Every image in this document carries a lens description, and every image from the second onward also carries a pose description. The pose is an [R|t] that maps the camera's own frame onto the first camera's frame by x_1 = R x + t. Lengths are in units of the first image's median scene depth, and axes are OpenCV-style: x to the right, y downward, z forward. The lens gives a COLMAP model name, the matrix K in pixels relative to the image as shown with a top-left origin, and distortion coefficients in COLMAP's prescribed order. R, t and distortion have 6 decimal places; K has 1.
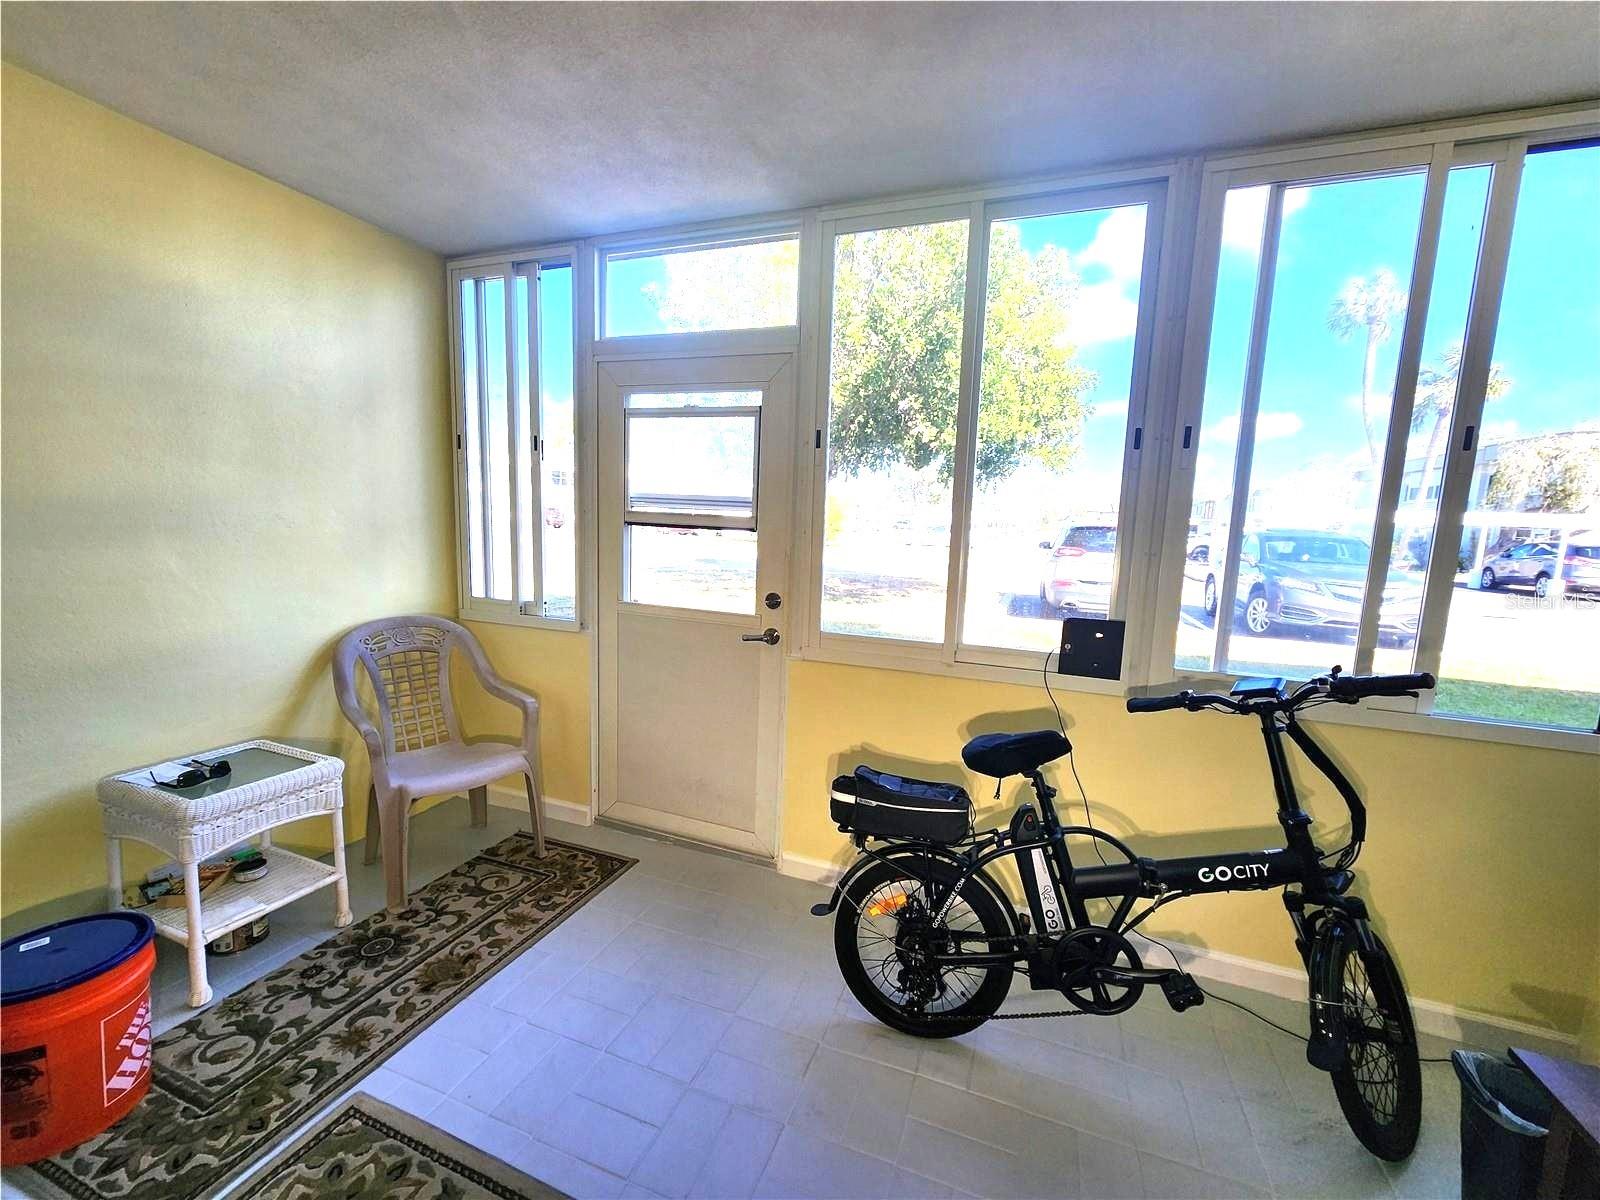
lens RADIAL K [[660.6, 0, 803.2], [0, 660.6, 604.0], [0, 0, 1]] dist [0.001765, 0.000273]
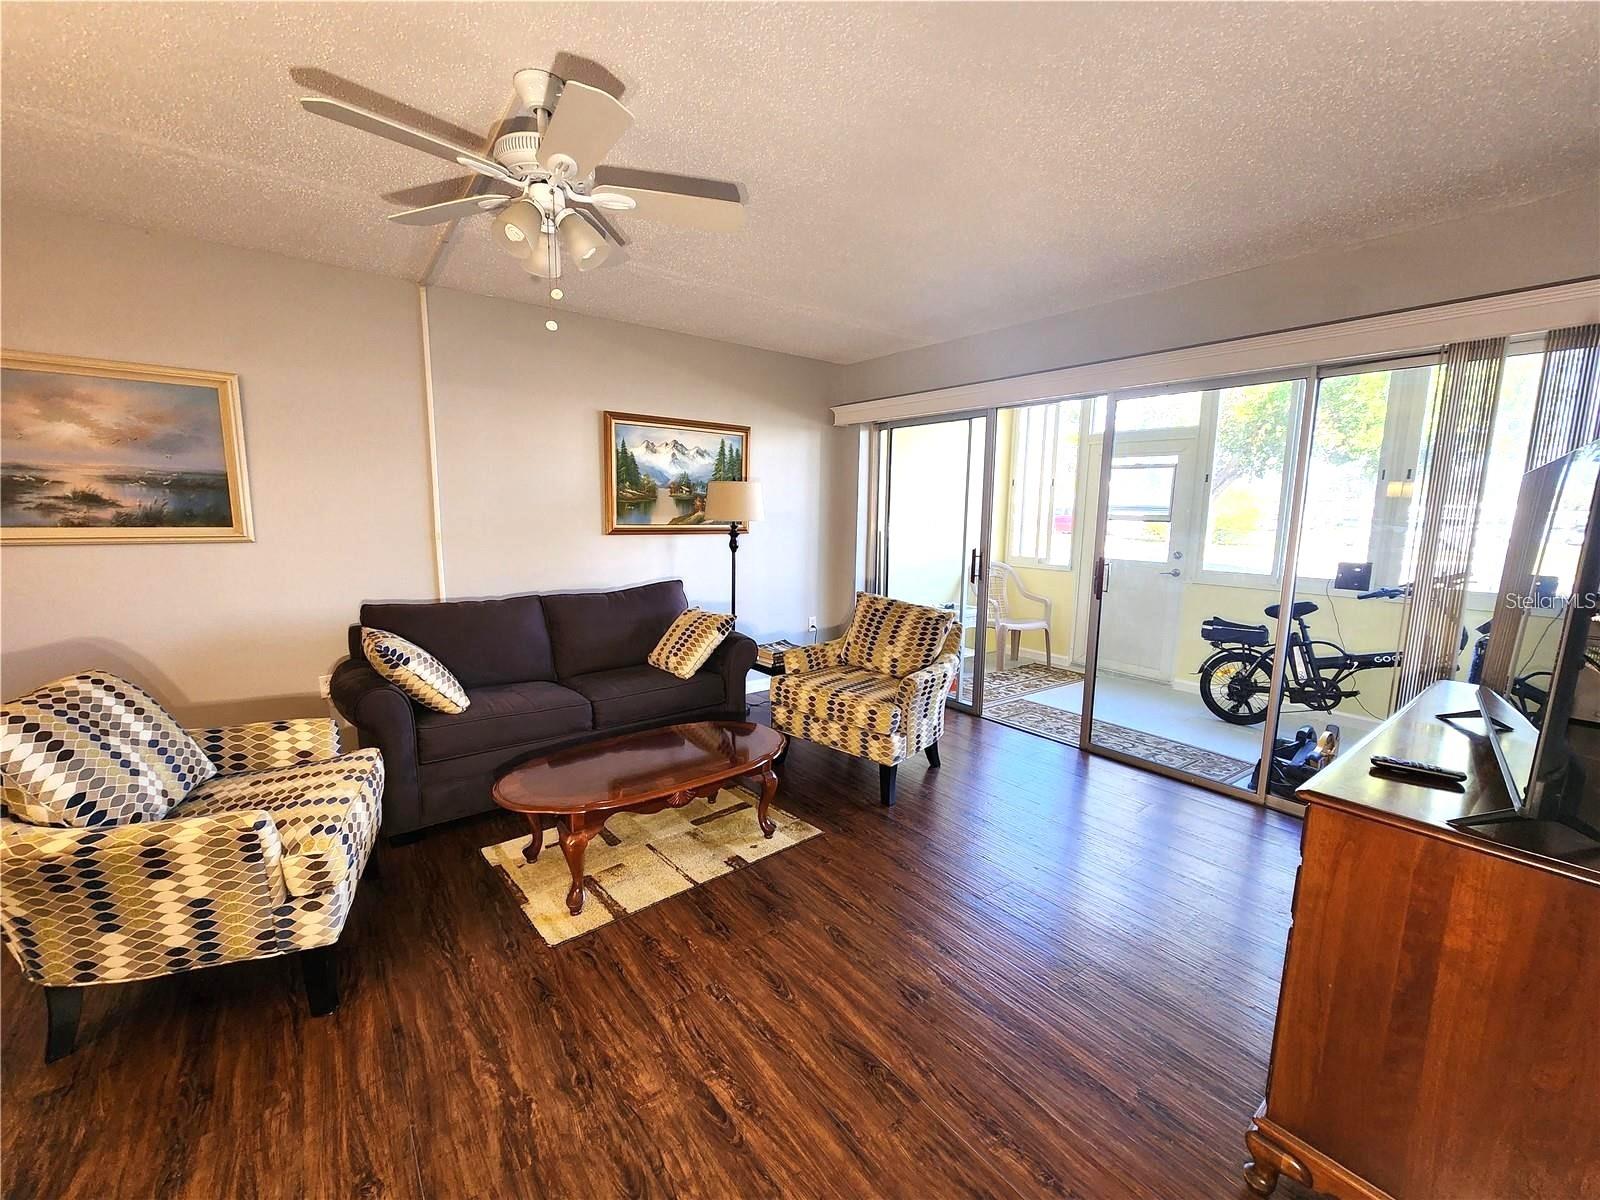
lens RADIAL K [[648.5, 0, 796.6], [0, 648.5, 599.5], [0, 0, 1]] dist [0.001760, 0.000007]
pose [[0.847740, 0.054568, -0.527598, 0.031438], [-0.056405, 0.998328, 0.012623, 0.236521], [0.527405, 0.019058, 0.849400, -1.873421]]
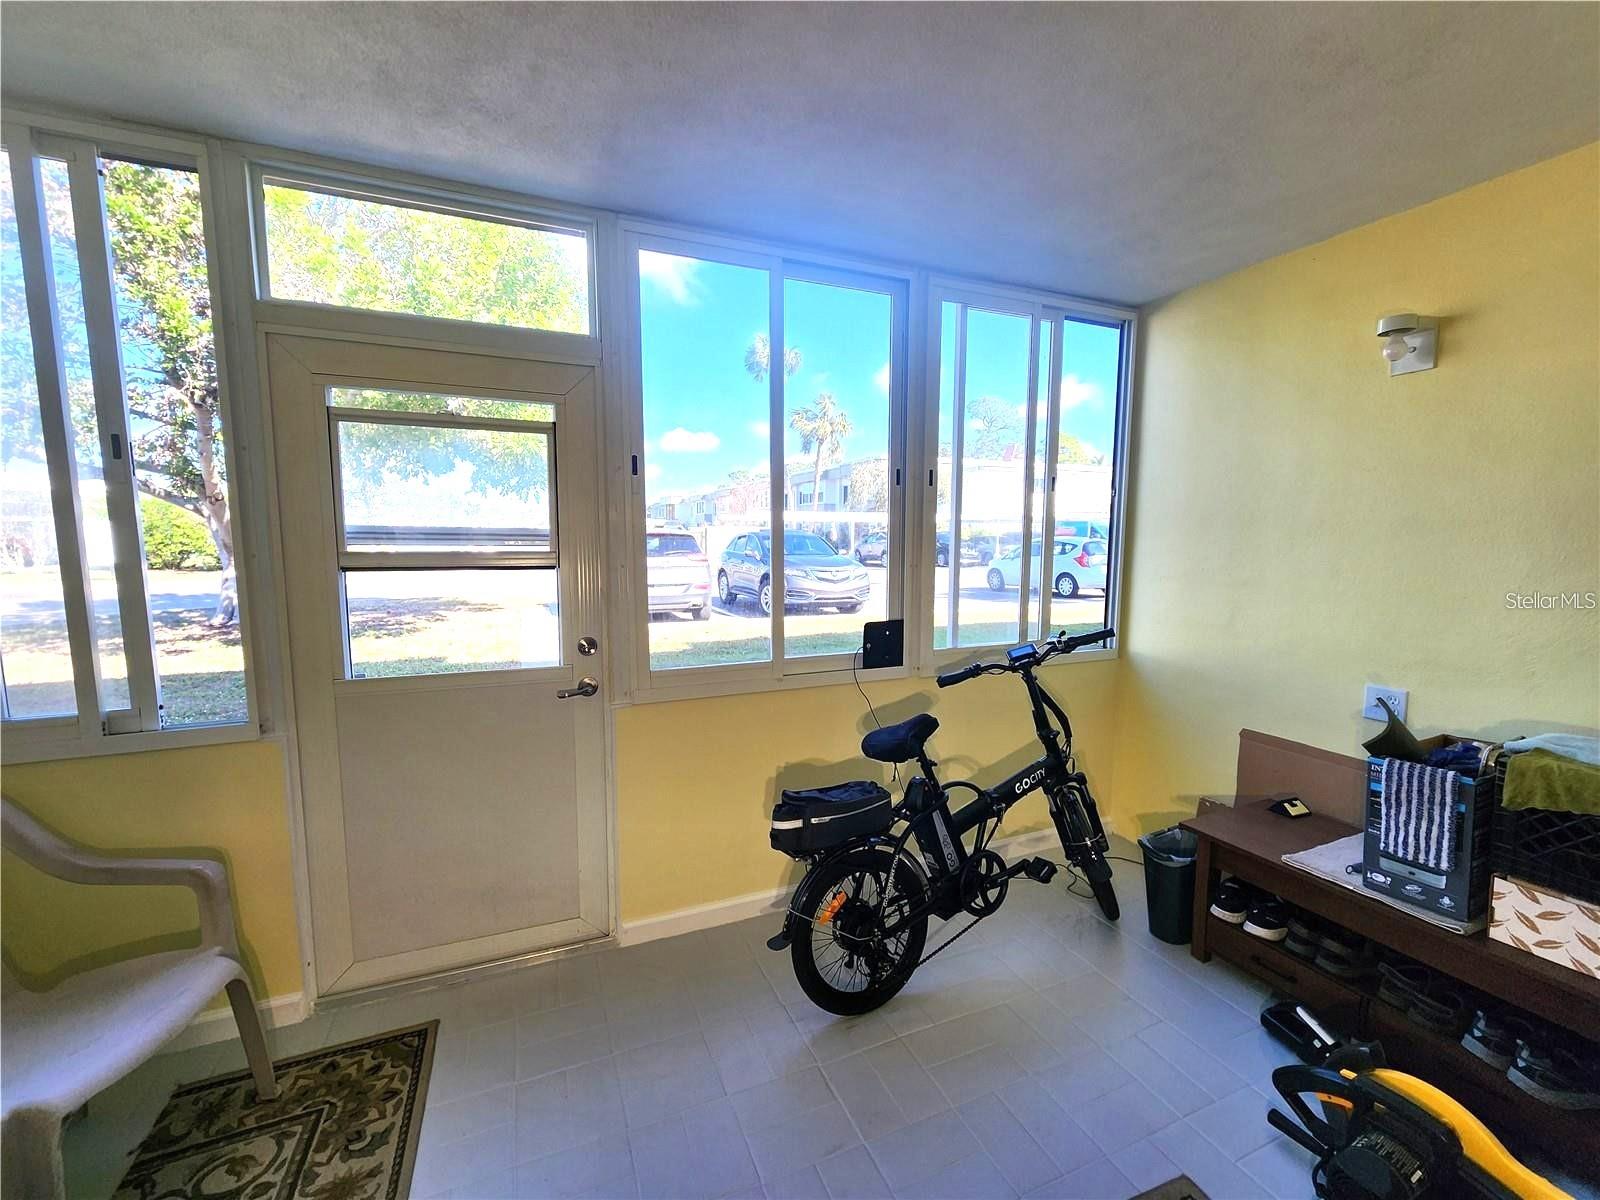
lens RADIAL K [[660.6, 0, 803.2], [0, 660.6, 604.0], [0, 0, 1]] dist [0.001765, 0.000273]
pose [[0.723091, -0.110457, 0.681865, -0.562469], [0.113663, 0.992703, 0.040275, -0.082252], [-0.681338, 0.048380, 0.730369, 0.213660]]
